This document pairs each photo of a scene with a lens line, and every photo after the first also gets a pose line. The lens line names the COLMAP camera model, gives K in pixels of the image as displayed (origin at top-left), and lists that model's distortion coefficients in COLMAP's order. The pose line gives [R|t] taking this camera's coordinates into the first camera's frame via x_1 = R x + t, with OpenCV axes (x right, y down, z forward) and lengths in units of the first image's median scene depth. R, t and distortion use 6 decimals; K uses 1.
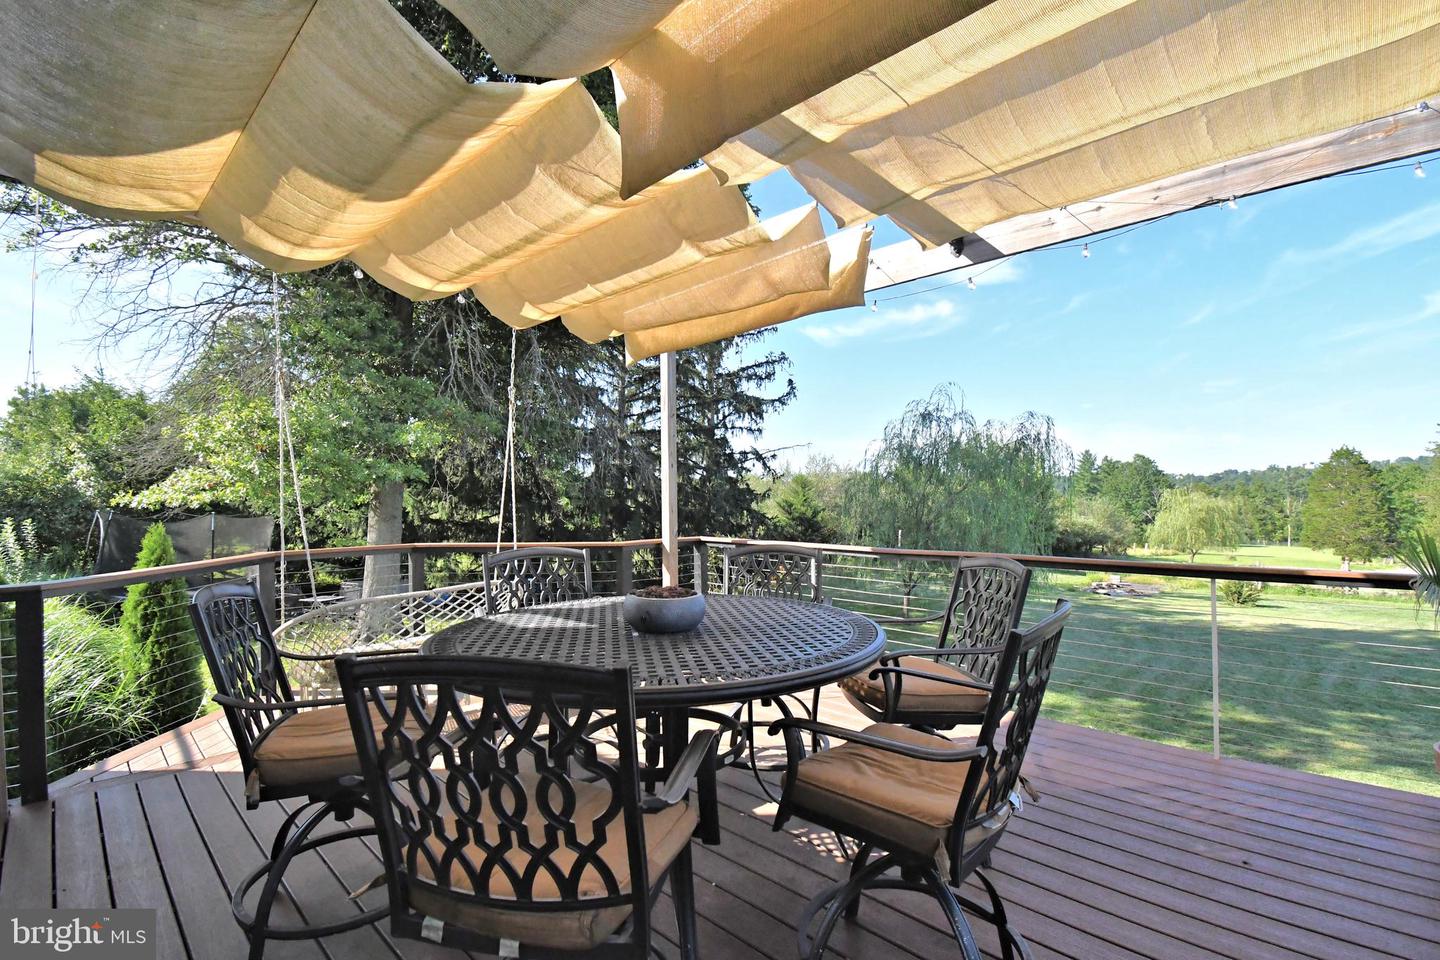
lens RADIAL K [[658.2, 0, 720.0], [0, 658.2, 480.0], [0, 0, 1]] dist [0.001372, -0.014534]
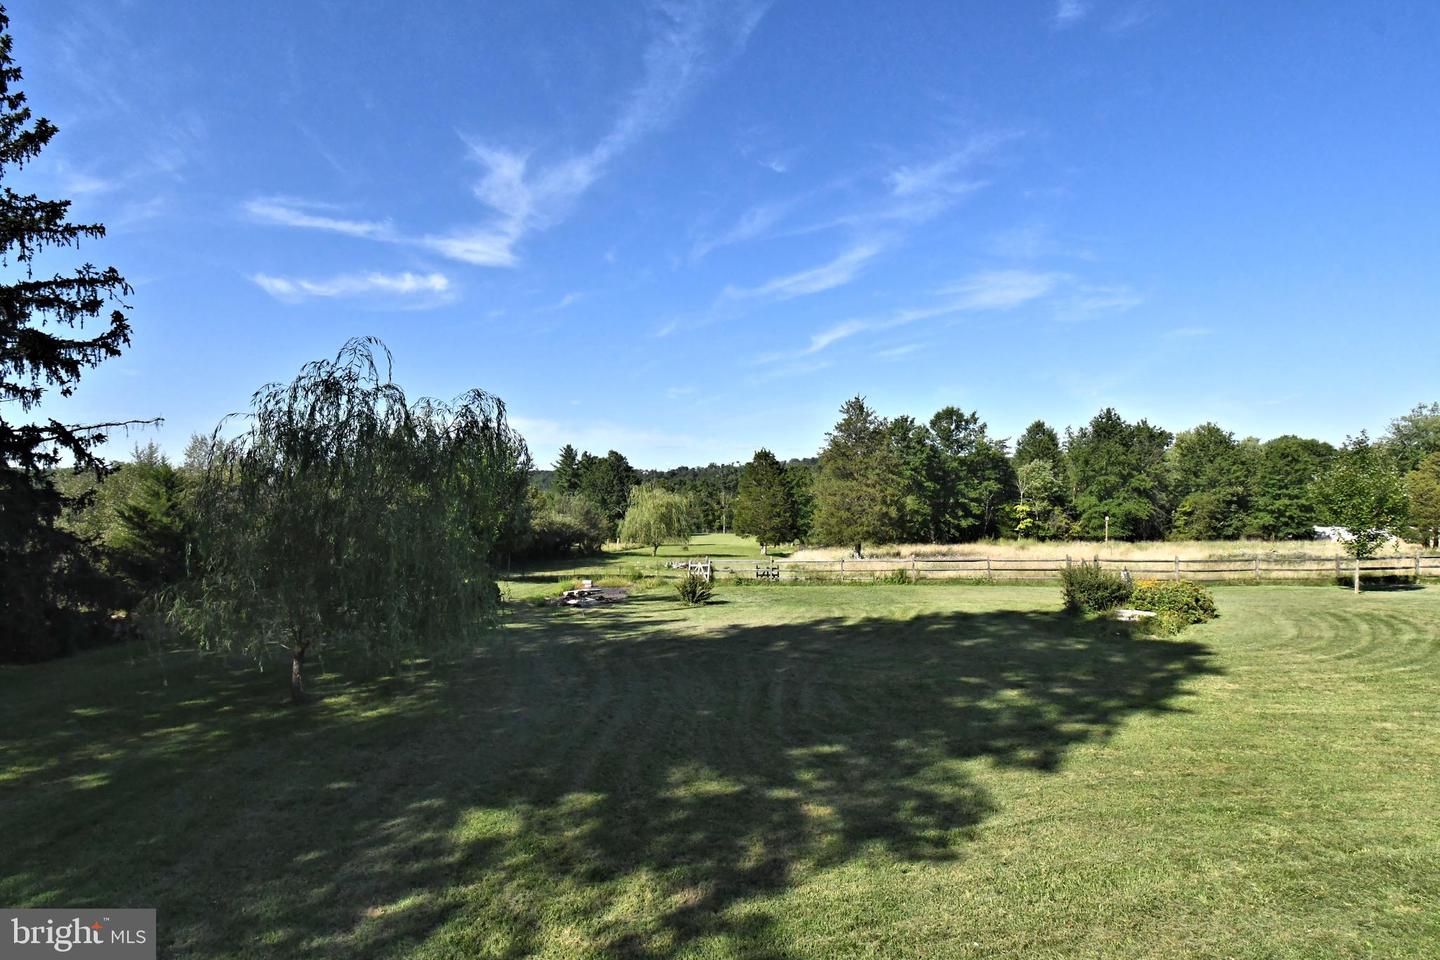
lens RADIAL K [[733.8, 0, 717.7], [0, 733.8, 481.4], [0, 0, 1]] dist [0.016625, -0.027964]
pose [[0.759113, 0.001368, 0.650957, 0.071475], [-0.008023, 0.999942, 0.007254, -0.004712], [-0.650909, -0.010729, 0.759080, 0.101583]]
